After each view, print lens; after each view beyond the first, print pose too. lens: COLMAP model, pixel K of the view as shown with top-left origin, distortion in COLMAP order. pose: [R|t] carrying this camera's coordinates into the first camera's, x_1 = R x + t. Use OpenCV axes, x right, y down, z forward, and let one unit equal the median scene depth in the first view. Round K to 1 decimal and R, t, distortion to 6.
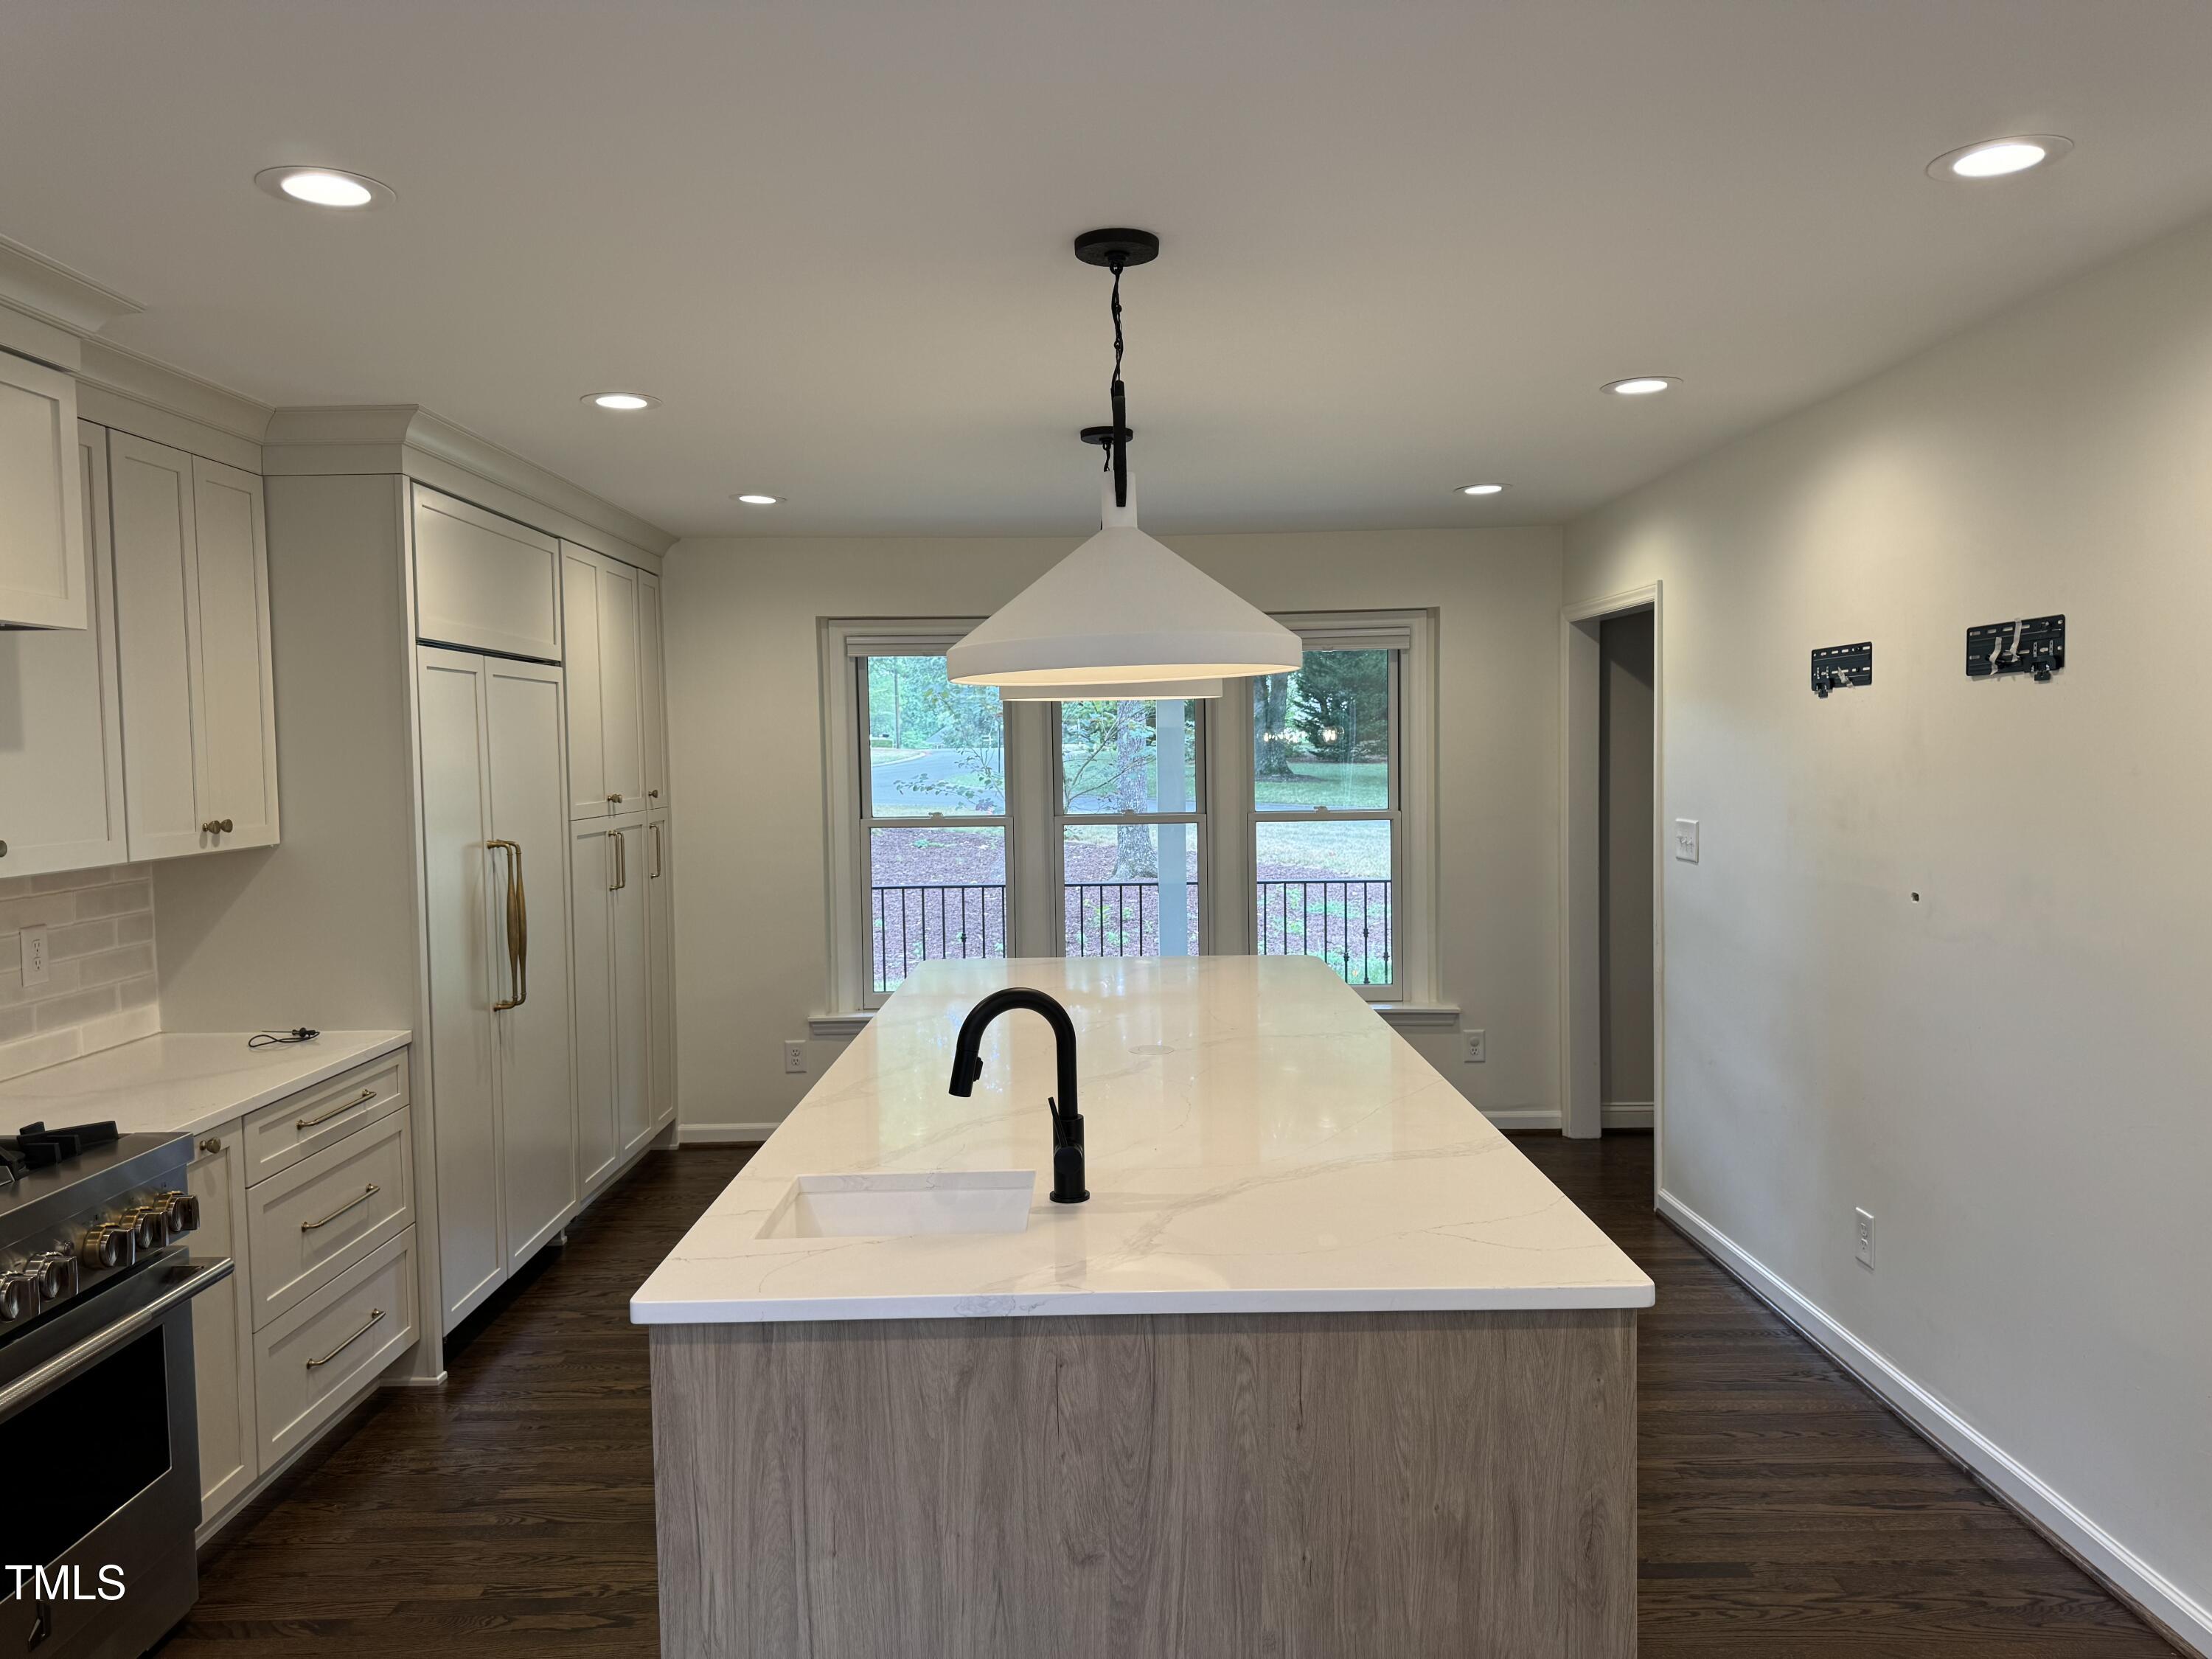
lens RADIAL K [[1550.3, 0, 1115.6], [0, 1550.3, 833.2], [0, 0, 1]] dist [0.055185, -0.059115]
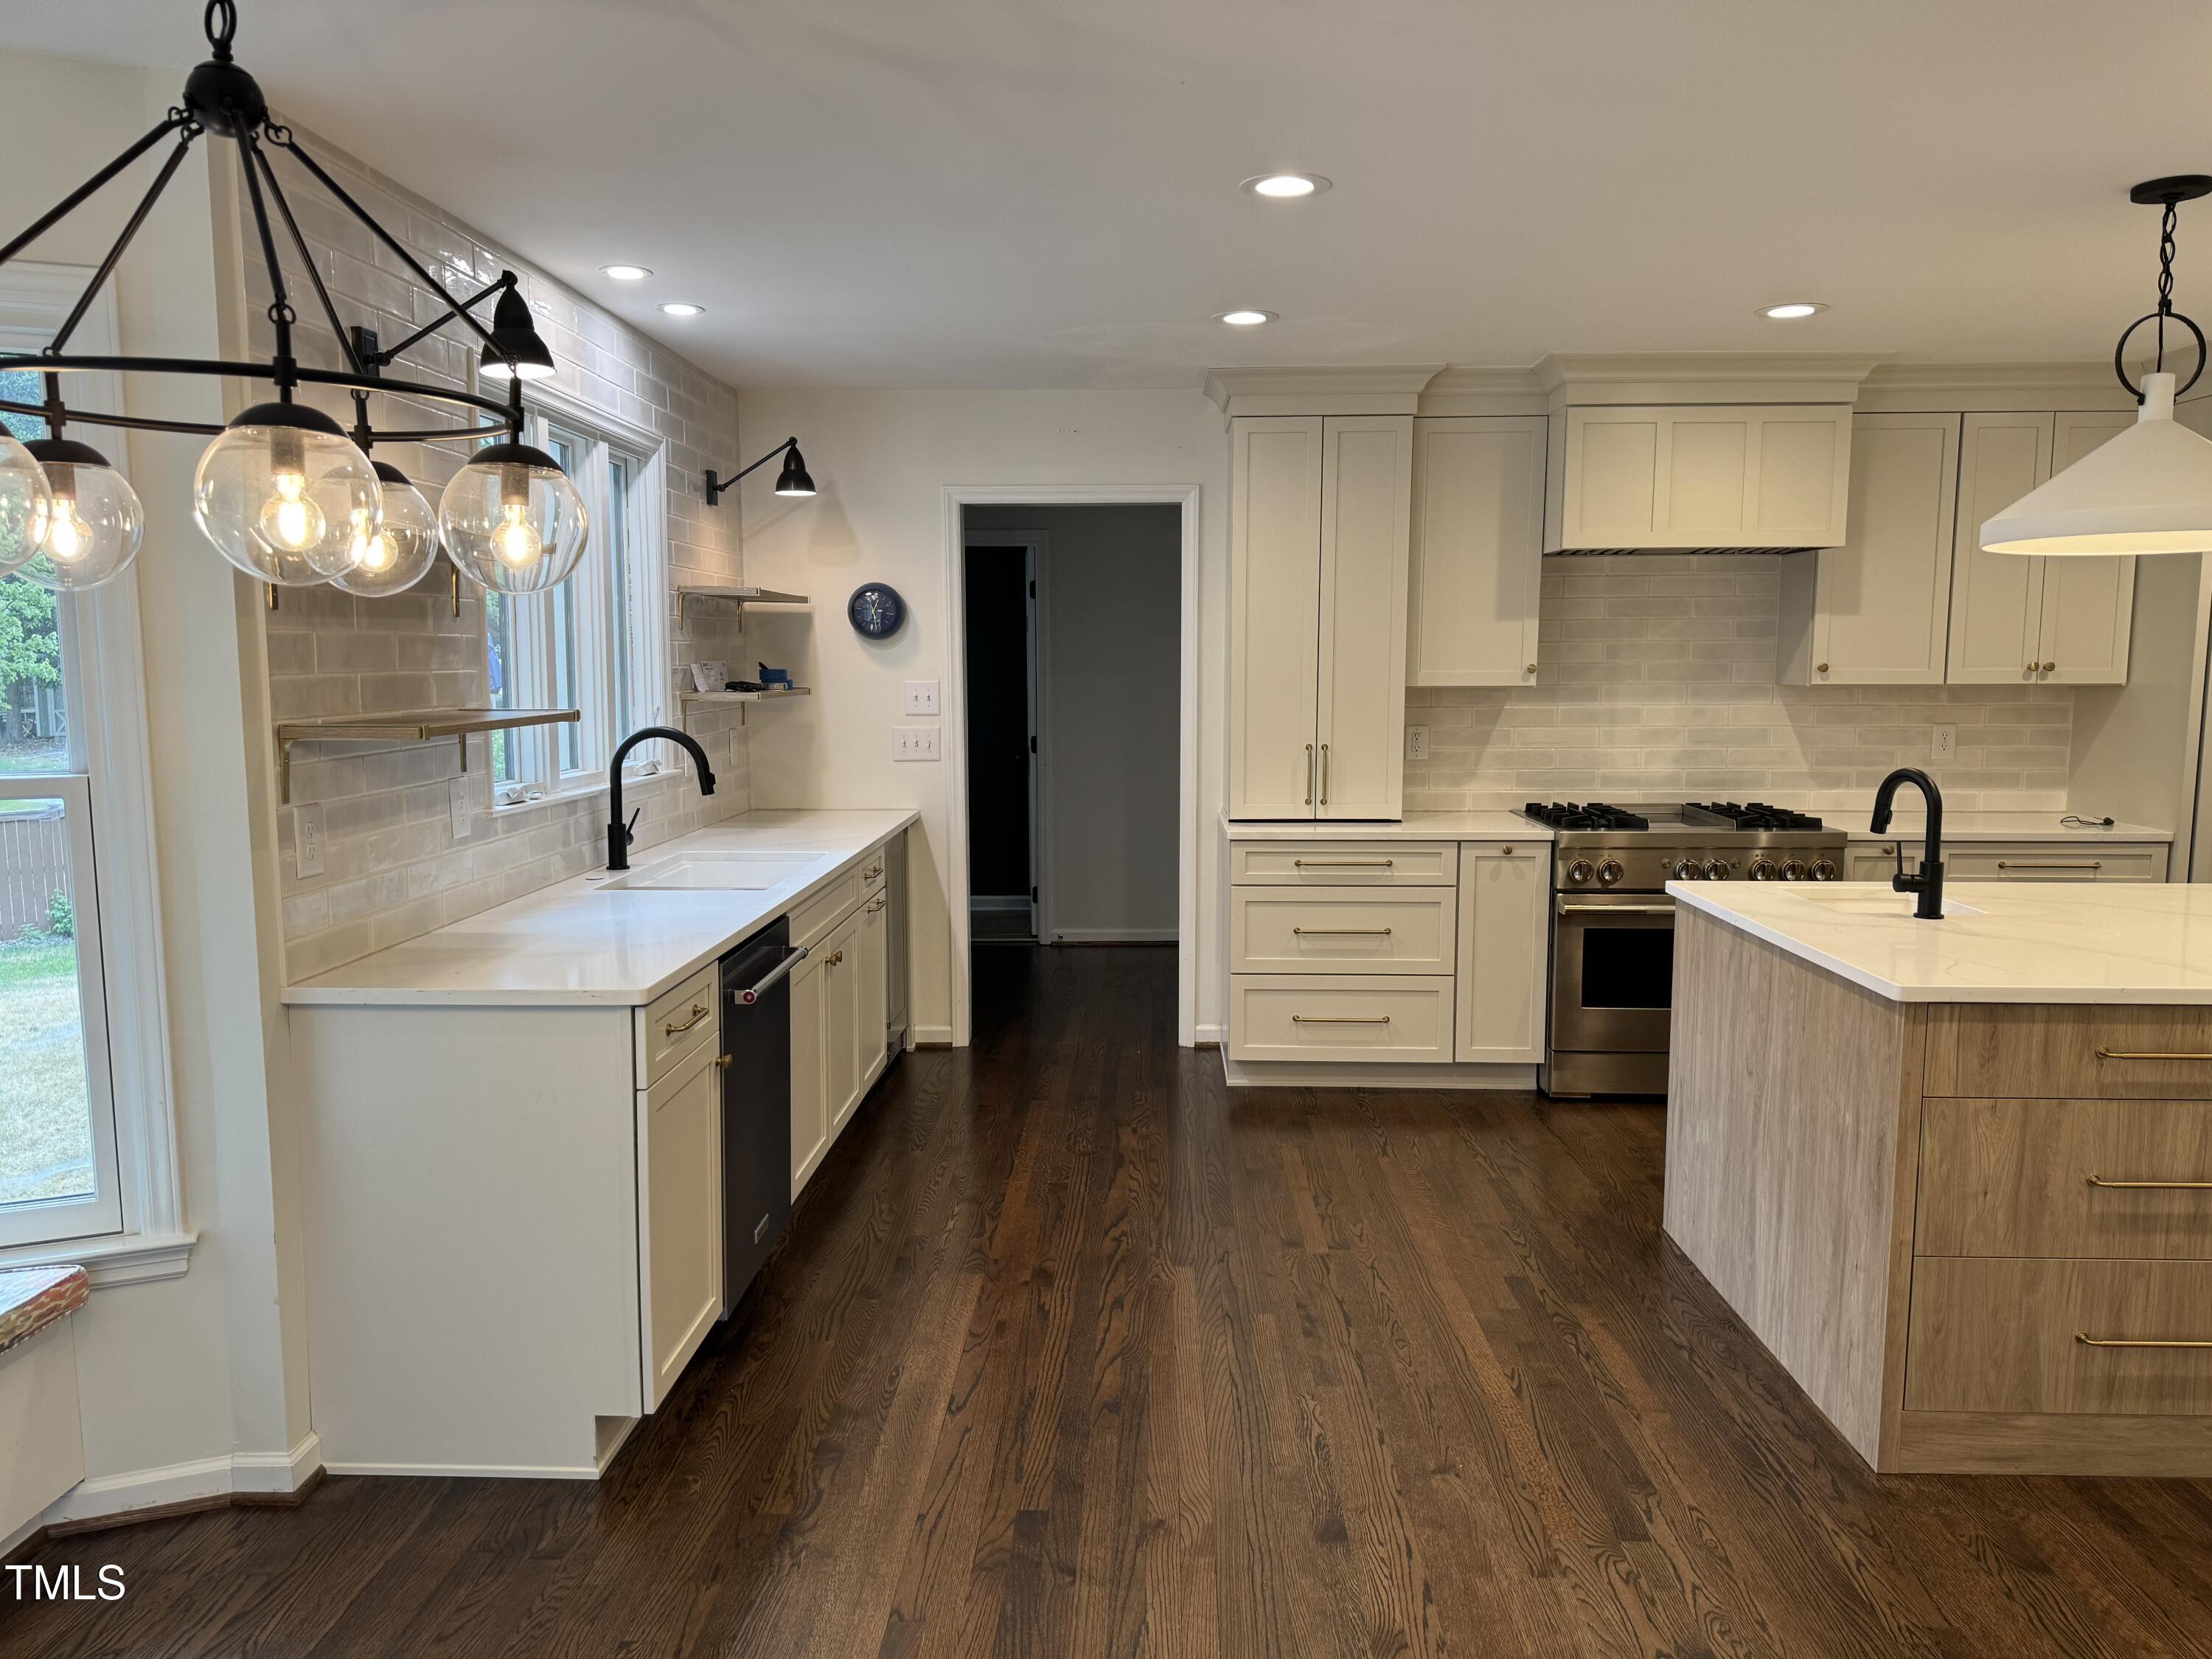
lens RADIAL K [[1550.3, 0, 1107.3], [0, 1550.3, 829.4], [0, 0, 1]] dist [0.055185, -0.059115]
pose [[-0.036352, 0.127748, -0.991140, 0.969914], [-0.054899, 0.990043, 0.129620, 0.004824], [0.997830, 0.059125, -0.028977, 0.182408]]
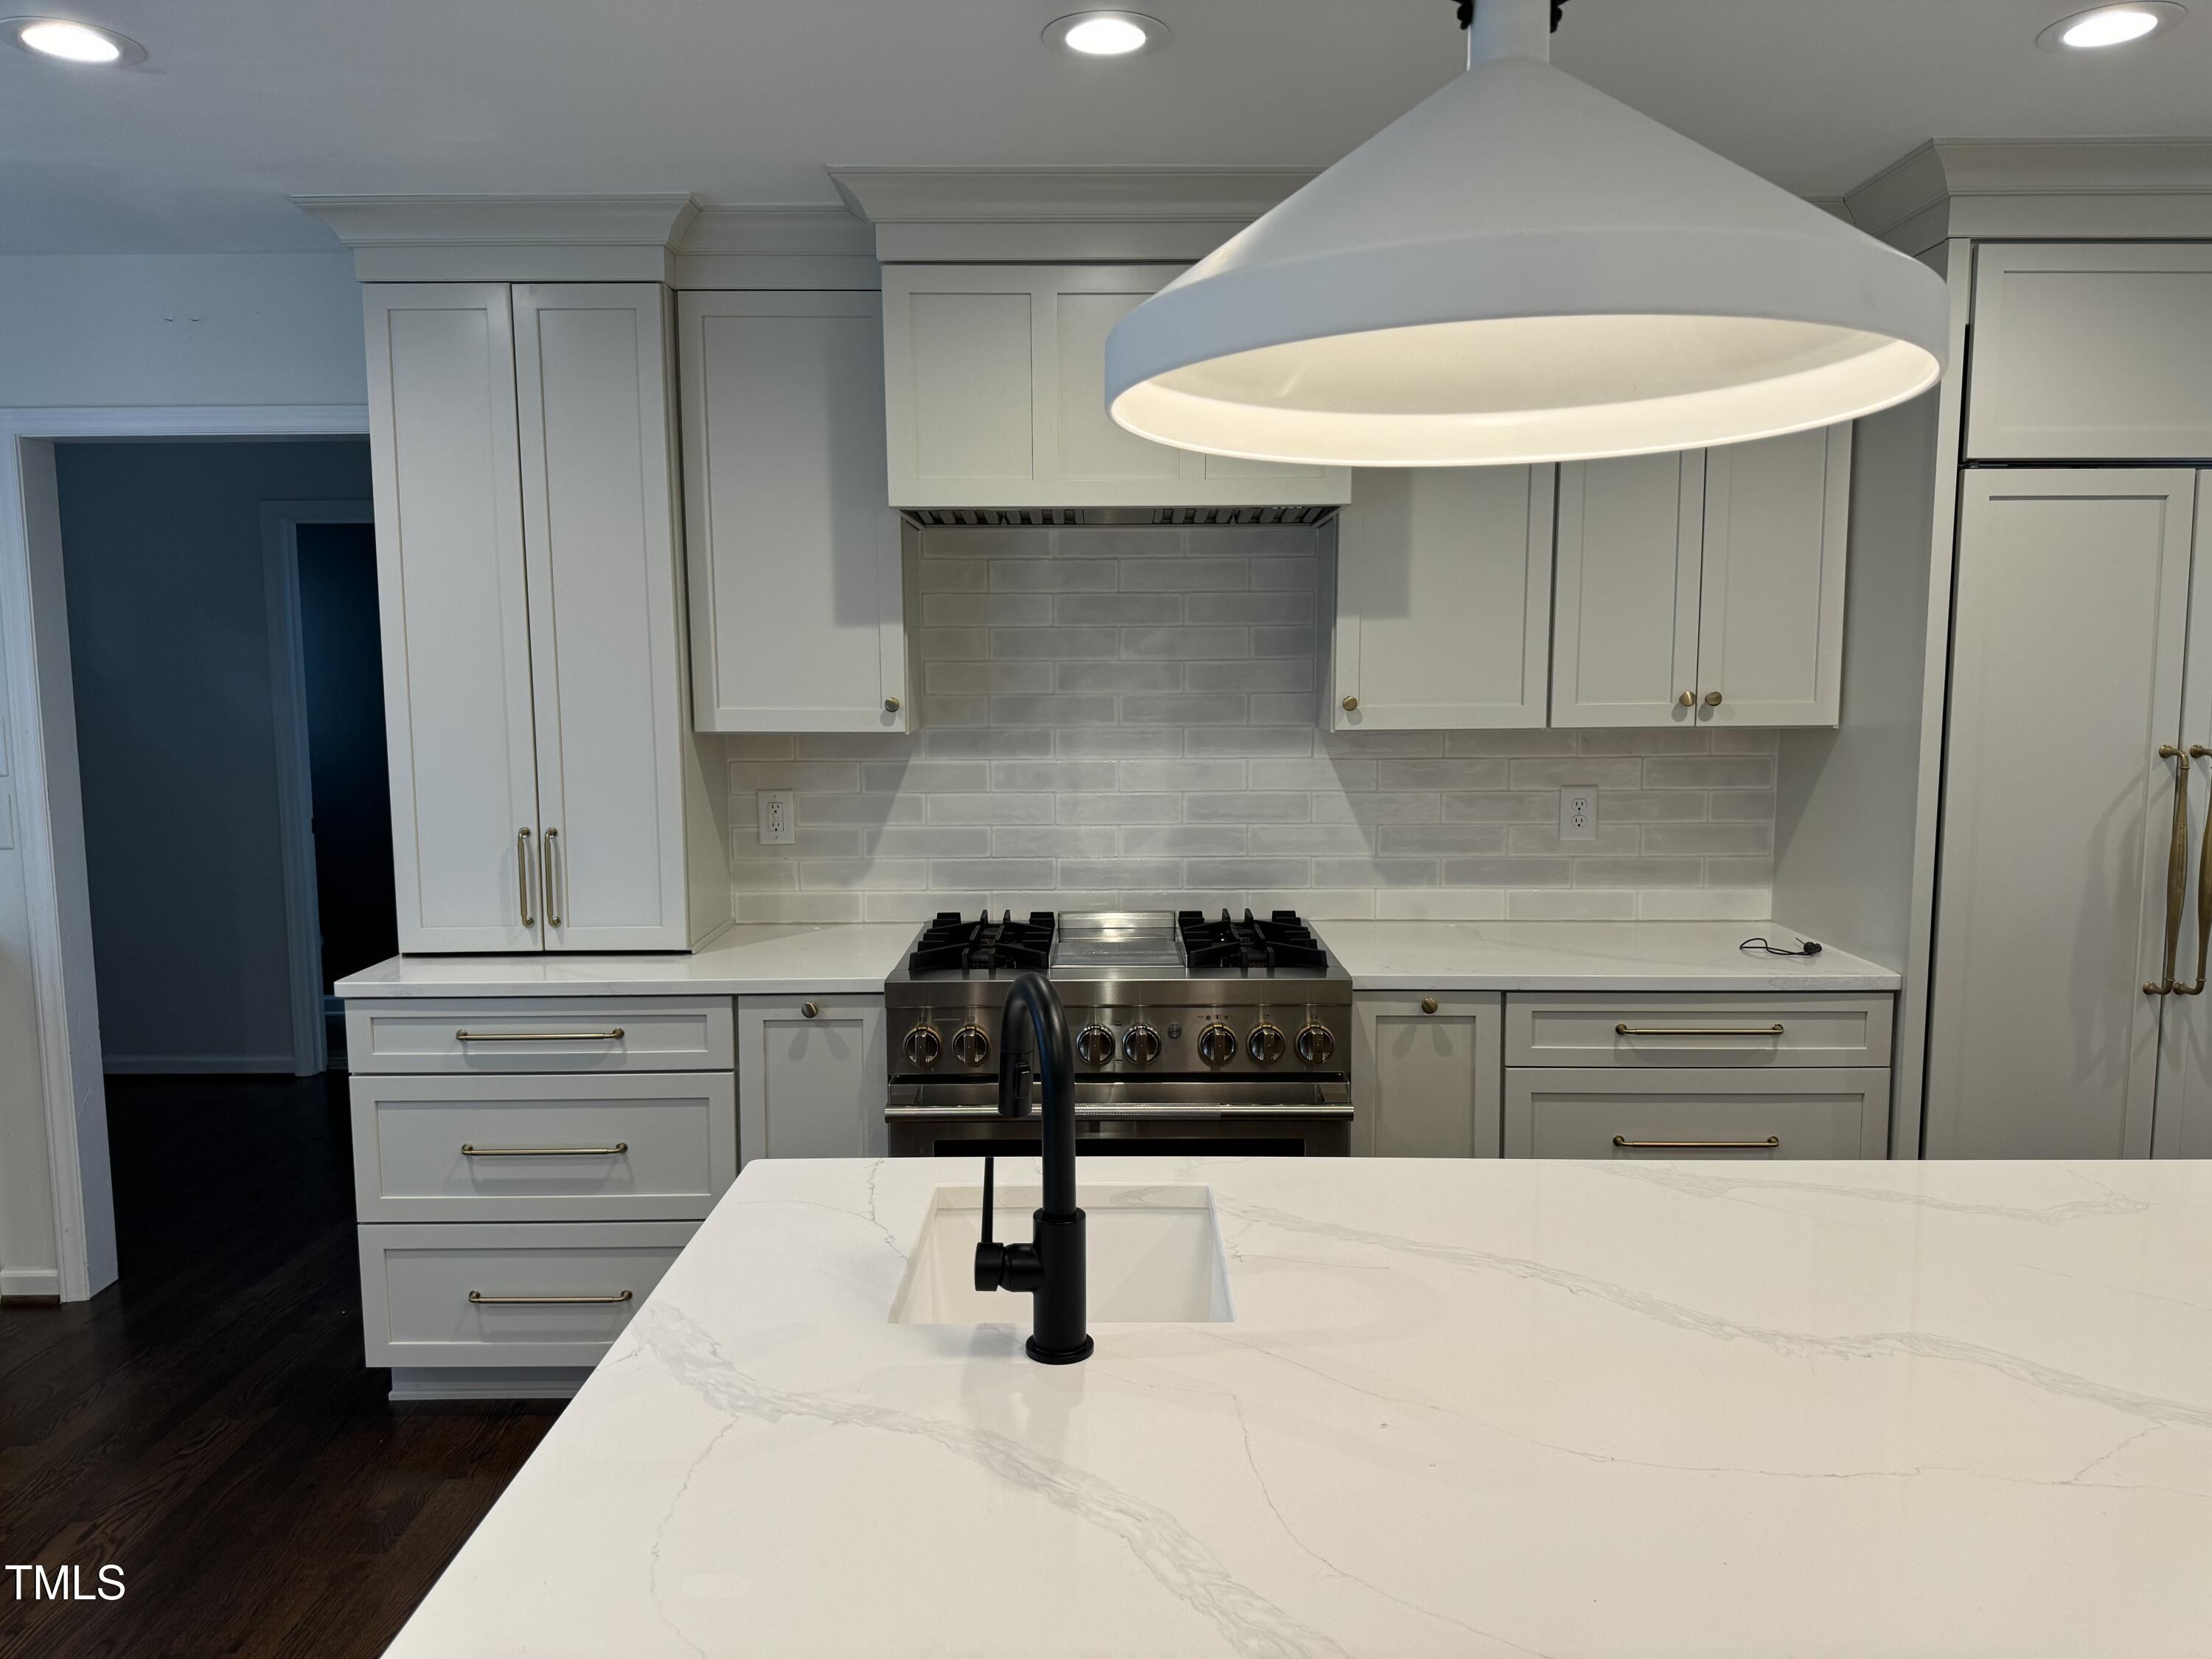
lens RADIAL K [[1550.3, 0, 1100.1], [0, 1550.3, 813.9], [0, 0, 1]] dist [0.055185, -0.059115]
pose [[-0.012234, 0.110583, -0.993792, 0.359044], [-0.051524, 0.992476, 0.111071, -0.021573], [0.998597, 0.052563, -0.006444, 0.679796]]
